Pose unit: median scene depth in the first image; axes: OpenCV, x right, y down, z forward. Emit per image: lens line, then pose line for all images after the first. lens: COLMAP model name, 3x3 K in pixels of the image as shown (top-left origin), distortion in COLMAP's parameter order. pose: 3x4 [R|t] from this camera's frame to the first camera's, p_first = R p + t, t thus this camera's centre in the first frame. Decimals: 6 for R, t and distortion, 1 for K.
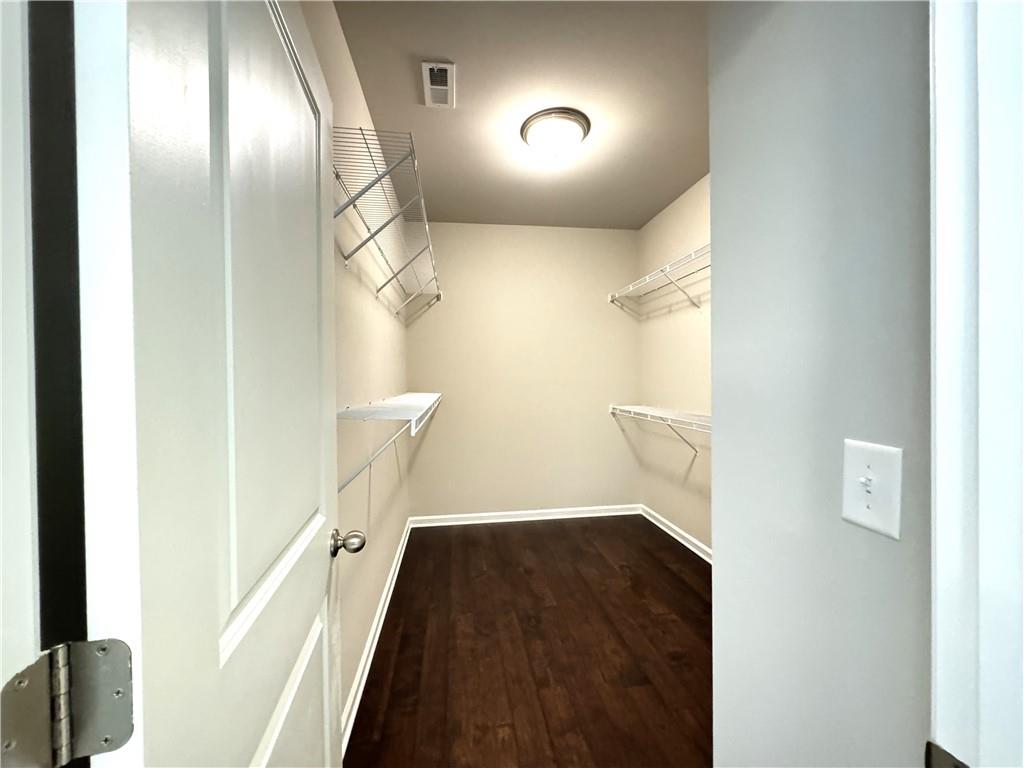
lens RADIAL K [[408.0, 0, 512.4], [0, 408.0, 382.7], [0, 0, 1]] dist [-0.000983, 0.000072]
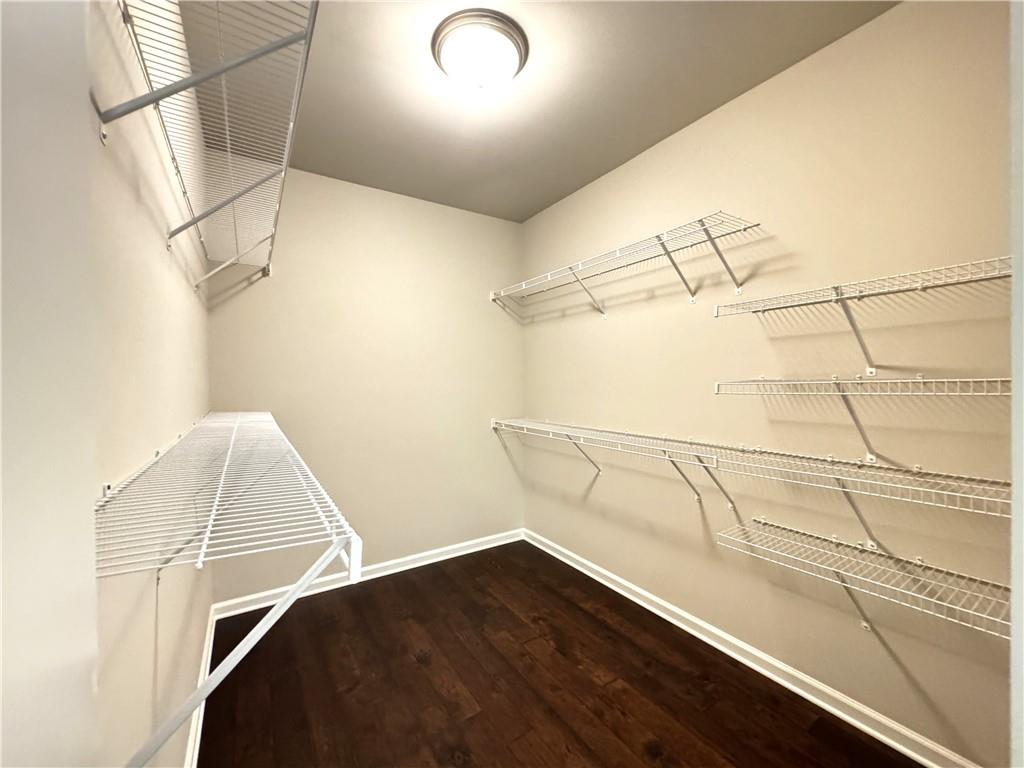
lens RADIAL K [[408.0, 0, 511.6], [0, 408.0, 383.7], [0, 0, 1]] dist [-0.000983, 0.000072]
pose [[0.906821, 0.000354, 0.421515, -0.113857], [0.001918, 0.999986, -0.004967, -0.021406], [-0.421511, 0.005312, 0.906808, 0.252087]]
